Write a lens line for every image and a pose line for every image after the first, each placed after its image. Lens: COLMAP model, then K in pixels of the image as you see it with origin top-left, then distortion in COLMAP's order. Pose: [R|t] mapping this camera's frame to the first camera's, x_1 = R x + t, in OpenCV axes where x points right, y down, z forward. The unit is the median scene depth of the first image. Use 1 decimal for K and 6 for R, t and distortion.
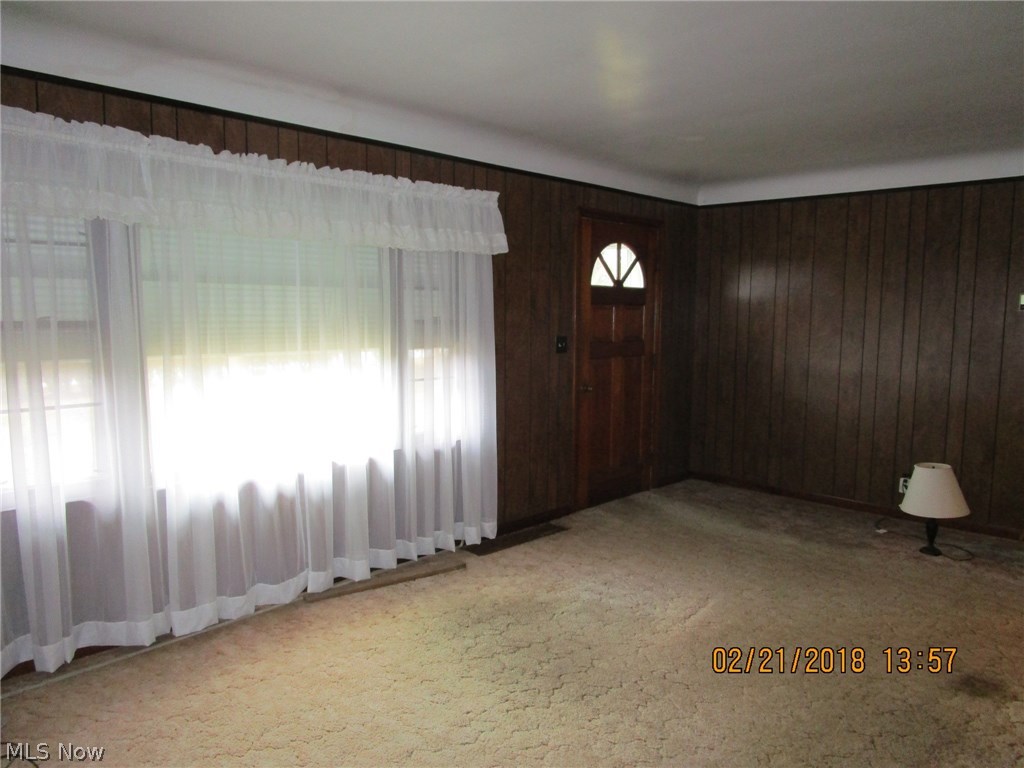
lens RADIAL K [[727.9, 0, 512.0], [0, 727.9, 384.0], [0, 0, 1]] dist [-0.012523, 0.000729]
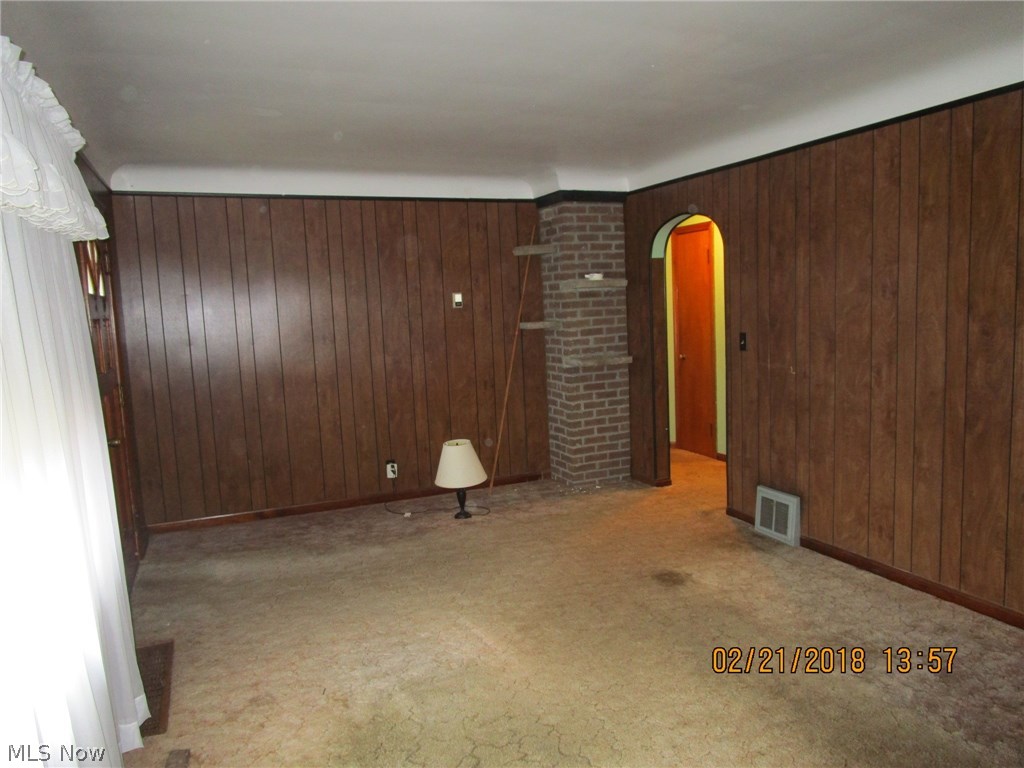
lens RADIAL K [[727.9, 0, 512.0], [0, 727.9, 384.0], [0, 0, 1]] dist [-0.012523, 0.000729]
pose [[0.392214, -0.128744, 0.910820, -0.427067], [0.139461, 0.987034, 0.079463, -0.058812], [-0.909241, 0.095857, 0.405083, 0.436783]]
